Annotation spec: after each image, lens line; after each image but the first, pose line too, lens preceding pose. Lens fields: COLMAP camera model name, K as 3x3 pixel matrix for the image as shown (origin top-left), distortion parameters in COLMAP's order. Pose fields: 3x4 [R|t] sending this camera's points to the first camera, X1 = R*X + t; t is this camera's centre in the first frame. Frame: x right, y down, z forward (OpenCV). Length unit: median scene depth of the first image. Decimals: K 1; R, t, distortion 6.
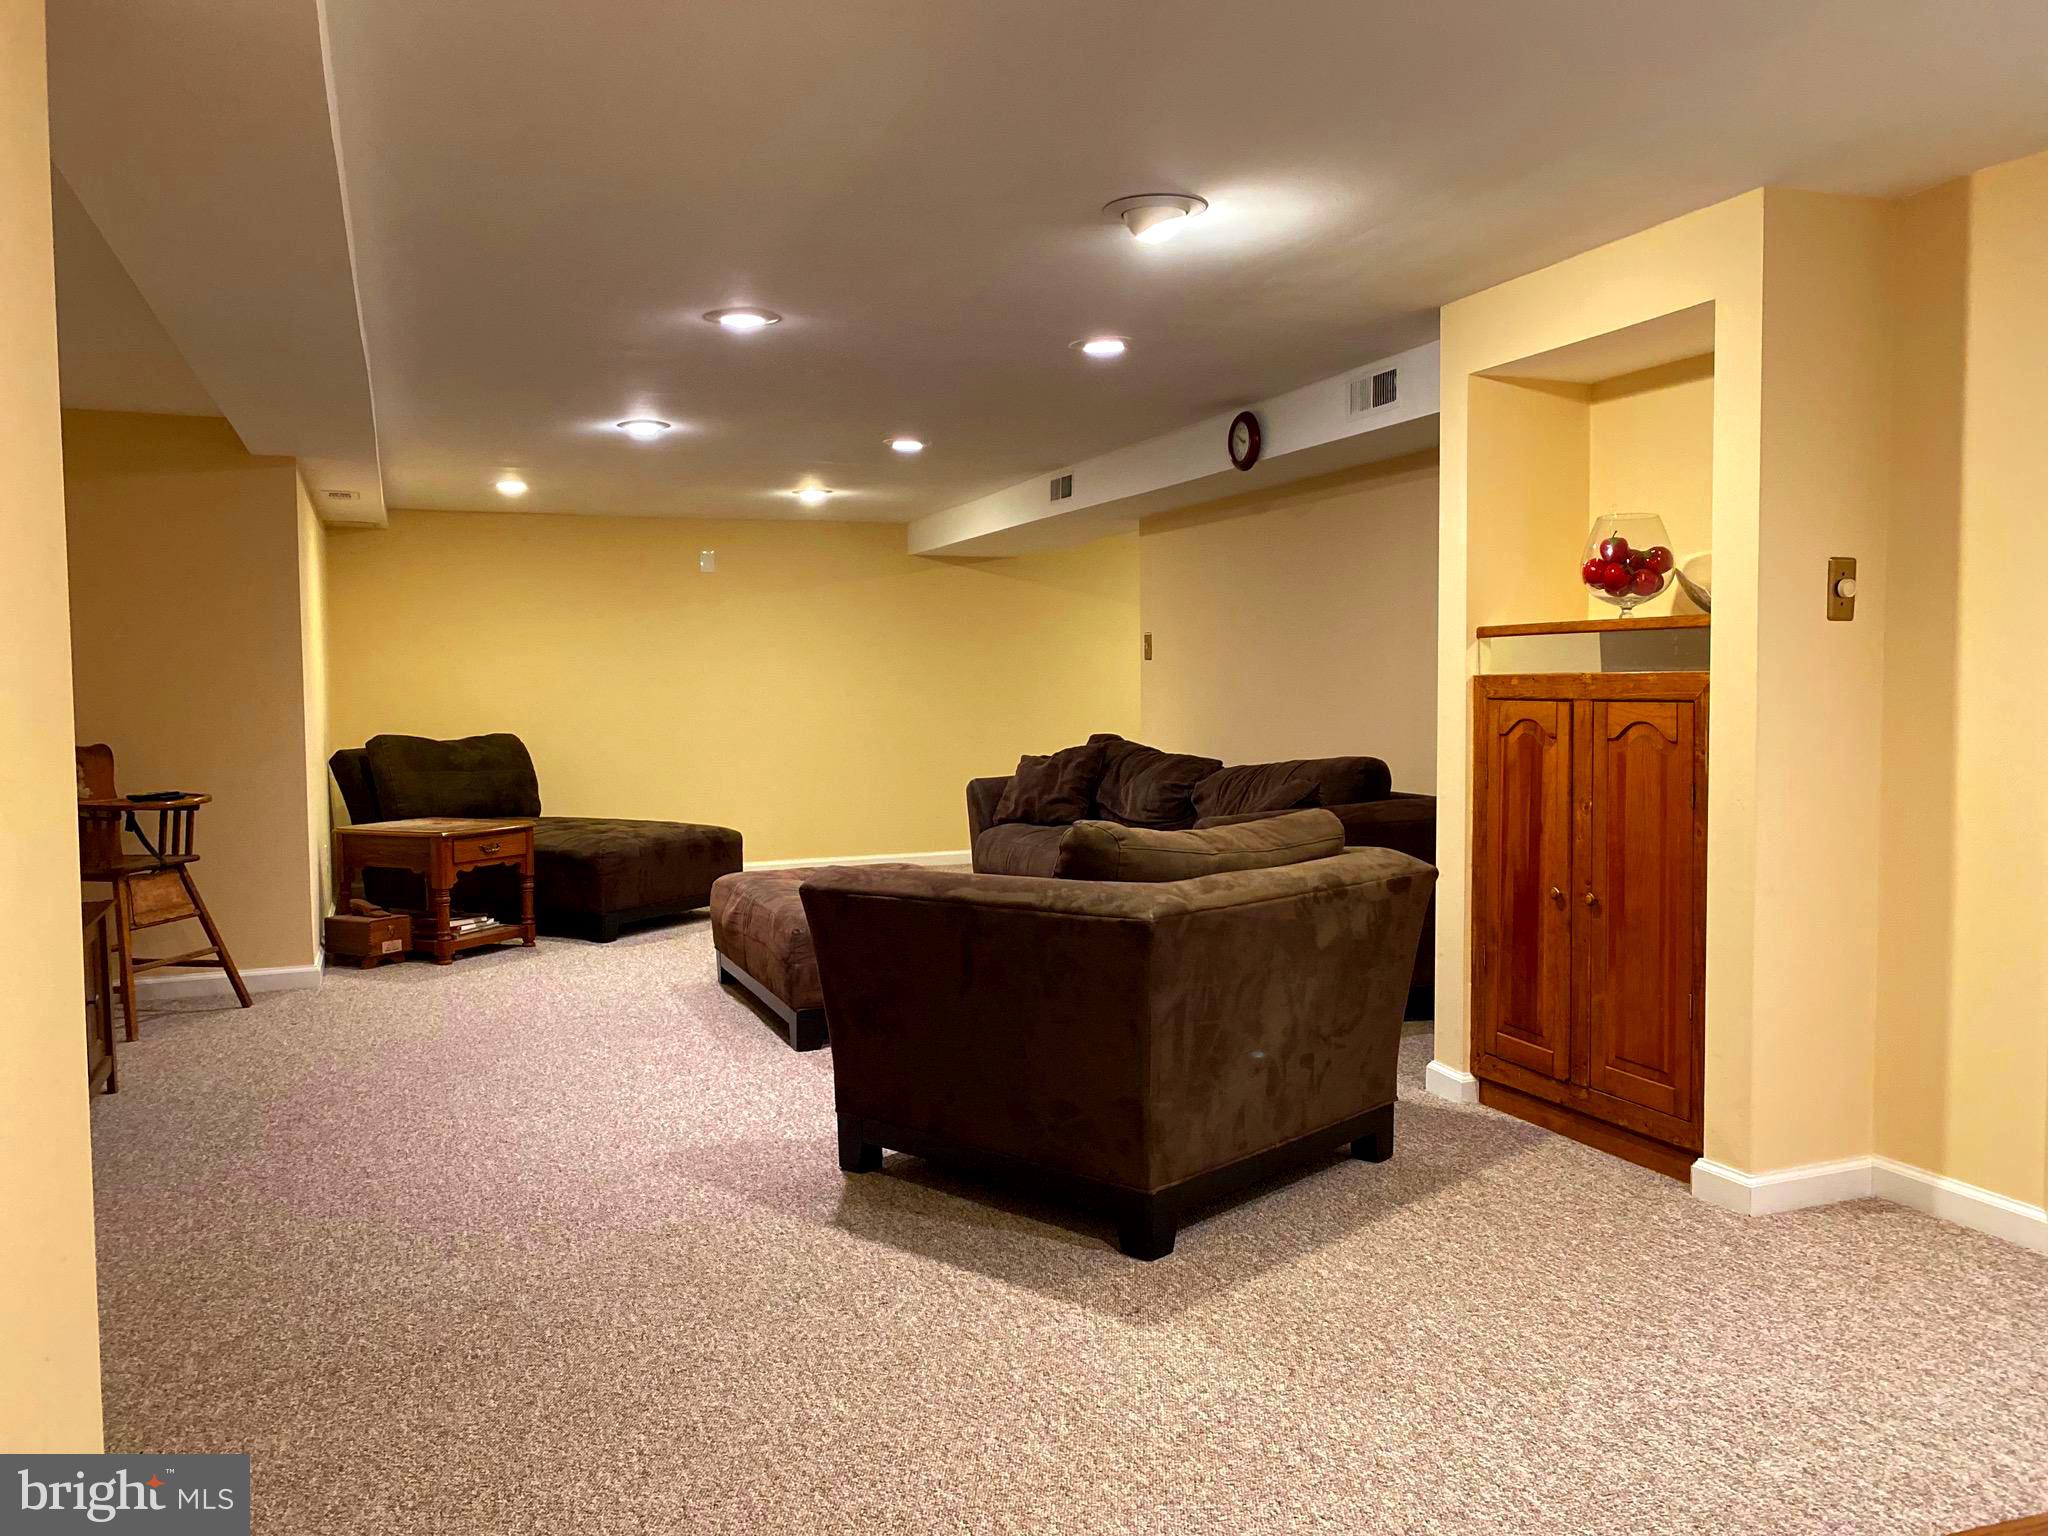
lens RADIAL K [[1524.0, 0, 1024.0], [0, 1524.0, 768.0], [0, 0, 1]] dist [0.162774, -0.401145]
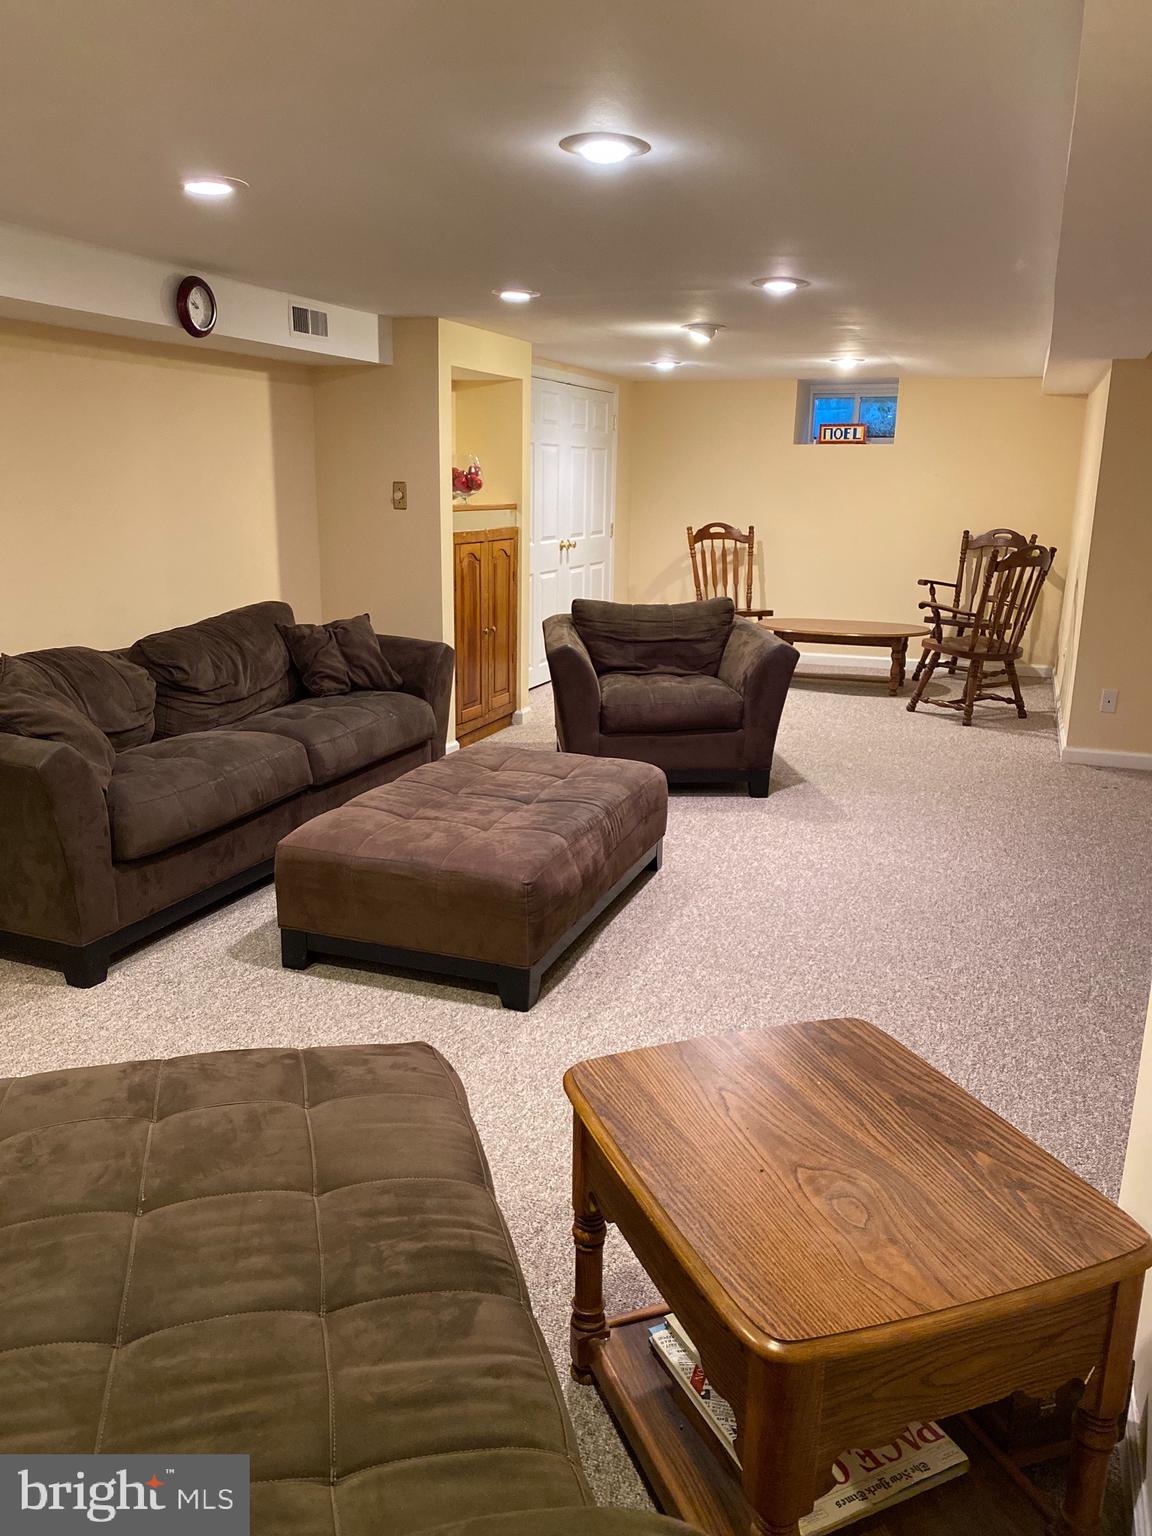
lens RADIAL K [[1143.0, 0, 576.0], [0, 1143.0, 768.0], [0, 0, 1]] dist [0.162774, -0.401145]
pose [[-0.731804, -0.164529, 0.661358, -0.851773], [0.038280, 0.958966, 0.280924, -0.184074], [-0.680440, 0.230898, -0.695477, 2.058423]]
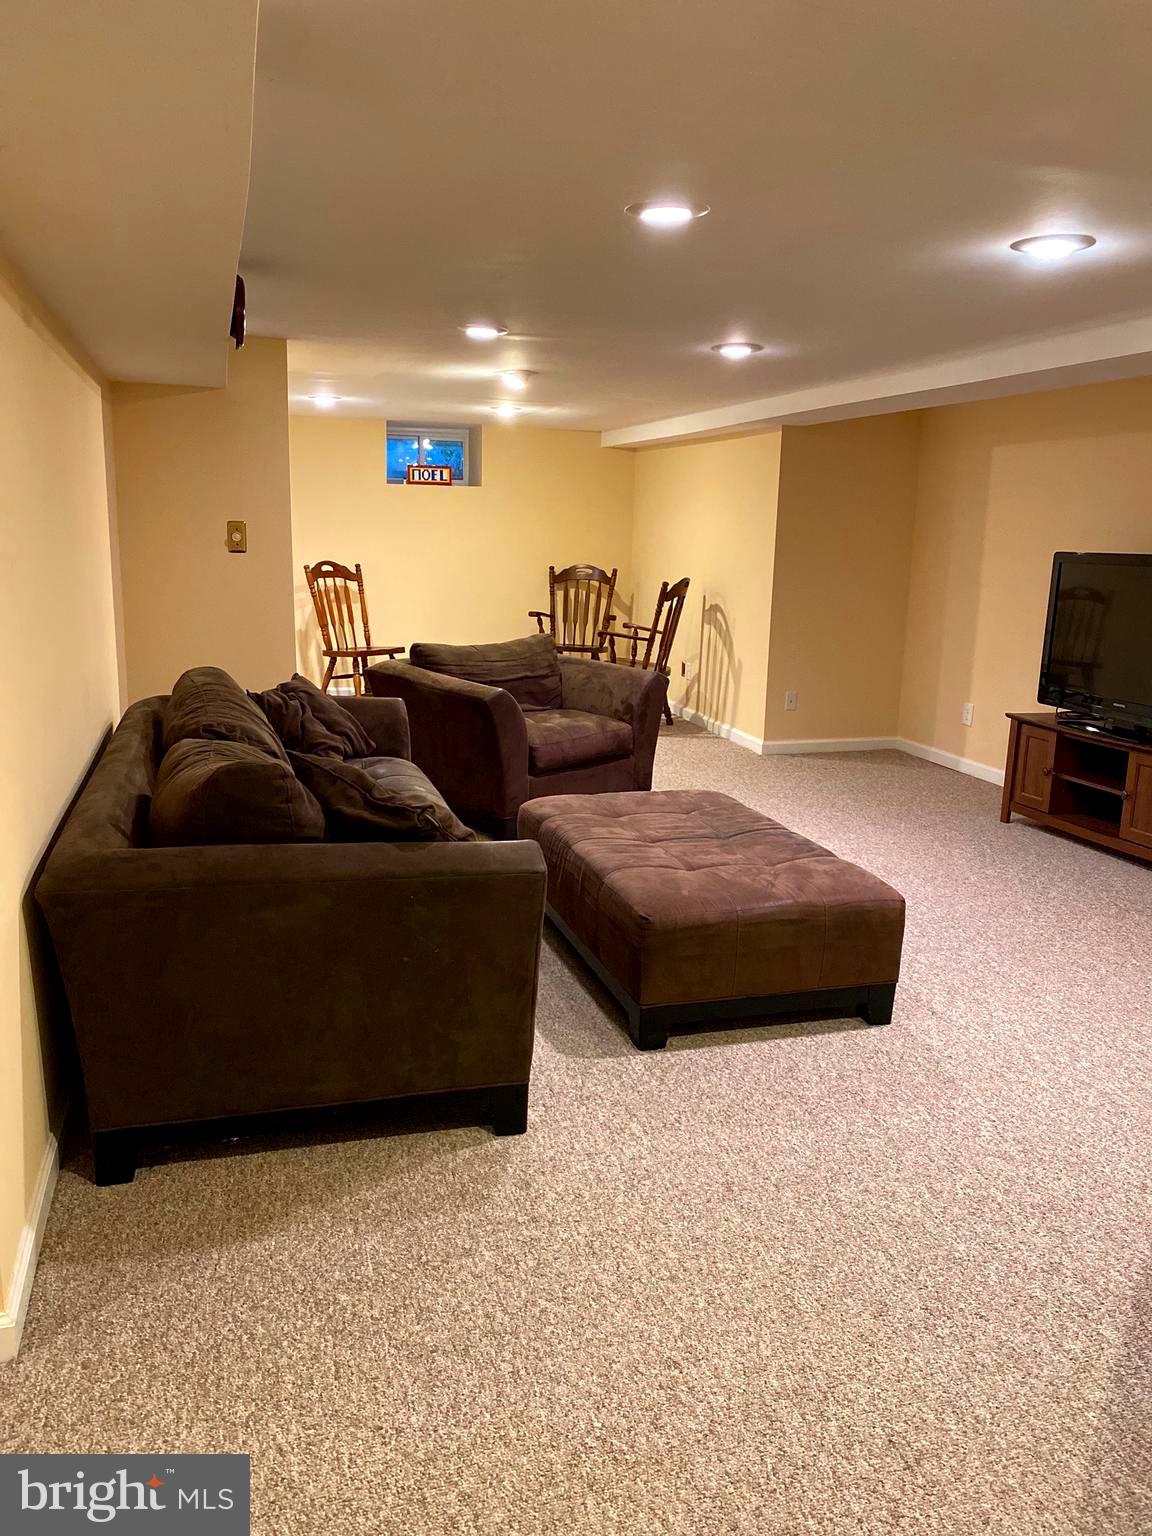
lens RADIAL K [[1143.0, 0, 576.0], [0, 1143.0, 768.0], [0, 0, 1]] dist [0.162774, -0.401145]
pose [[-0.995950, -0.026410, 0.085942, -0.193944], [-0.002389, 0.963319, 0.268348, -0.209263], [-0.089877, 0.267055, -0.959481, 2.345696]]
